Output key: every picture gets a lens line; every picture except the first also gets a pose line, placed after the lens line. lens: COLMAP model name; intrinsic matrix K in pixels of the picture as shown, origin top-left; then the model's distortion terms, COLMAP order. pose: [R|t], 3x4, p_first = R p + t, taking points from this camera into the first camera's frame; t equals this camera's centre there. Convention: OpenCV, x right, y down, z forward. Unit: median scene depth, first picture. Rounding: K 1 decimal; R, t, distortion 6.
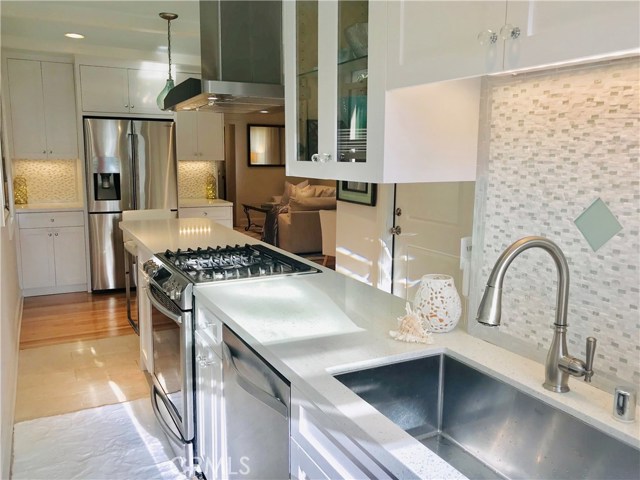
lens RADIAL K [[527.9, 0, 317.2], [0, 527.9, 246.7], [0, 0, 1]] dist [0.048051, -0.042453]
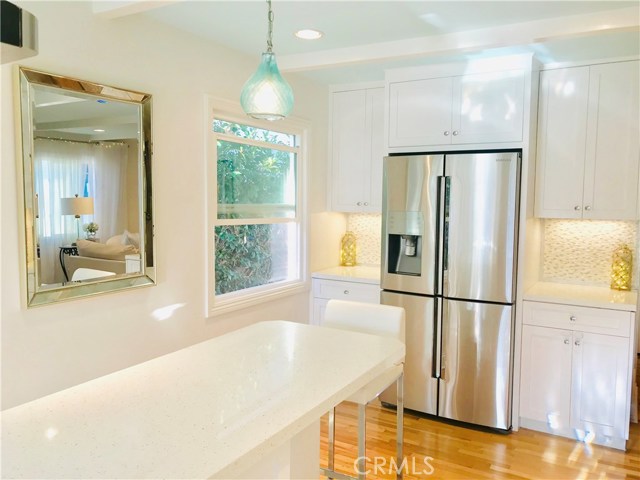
lens RADIAL K [[527.9, 0, 320.9], [0, 527.9, 252.2], [0, 0, 1]] dist [0.048051, -0.042453]
pose [[0.531546, 0.079650, -0.843276, 0.111871], [-0.151591, 0.988441, -0.002192, -0.096417], [0.833354, 0.128998, 0.537476, 0.537120]]
